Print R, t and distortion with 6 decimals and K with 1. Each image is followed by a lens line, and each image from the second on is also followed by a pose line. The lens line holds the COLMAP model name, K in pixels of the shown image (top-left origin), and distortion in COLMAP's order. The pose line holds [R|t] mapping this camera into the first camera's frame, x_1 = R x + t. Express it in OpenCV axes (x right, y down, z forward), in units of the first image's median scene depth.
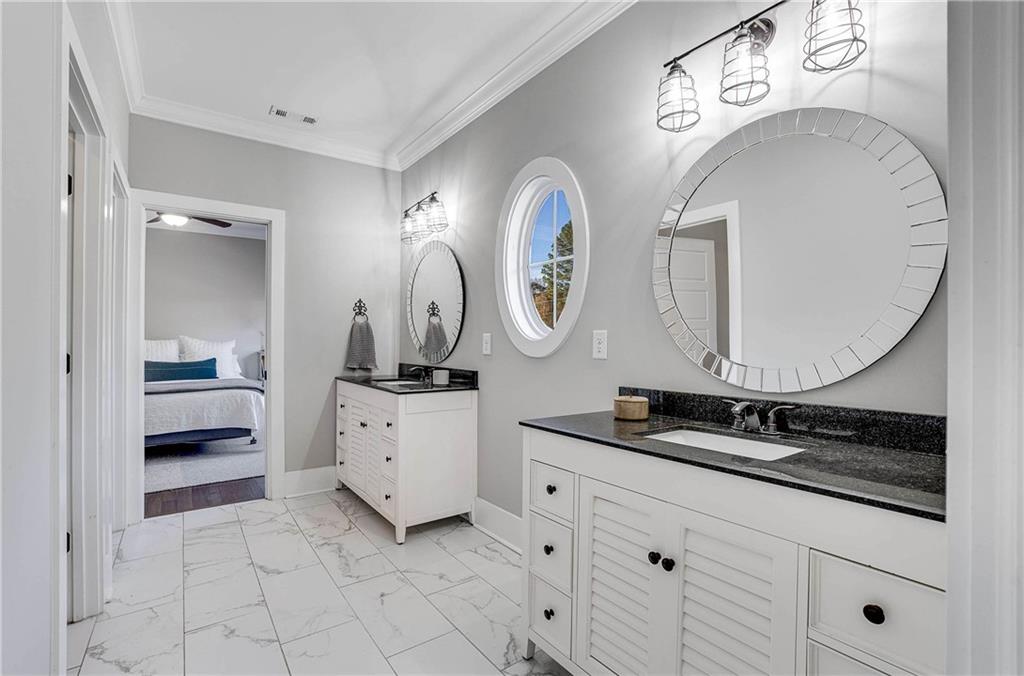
lens RADIAL K [[461.7, 0, 512.0], [0, 461.7, 338.0], [0, 0, 1]] dist [0.001095, 0.000096]
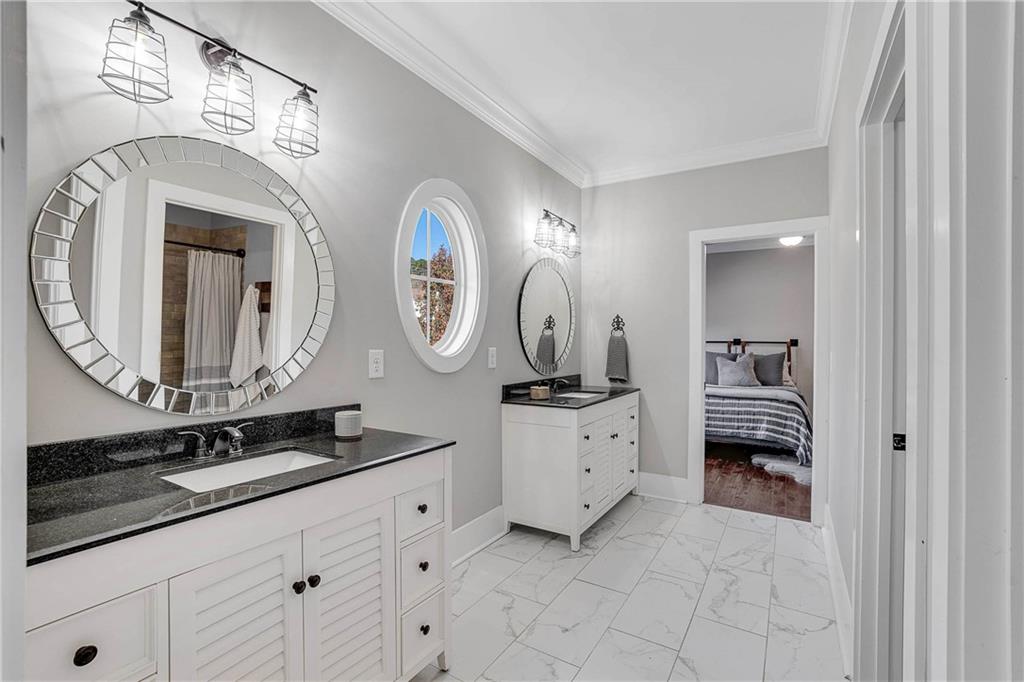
lens RADIAL K [[468.1, 0, 513.3], [0, 468.1, 353.1], [0, 0, 1]] dist [-0.000773, -0.000051]
pose [[-0.387757, -0.009430, 0.921713, -1.118704], [-0.000756, 0.999951, 0.009912, -0.014452], [-0.921761, 0.003147, -0.387745, 1.481437]]
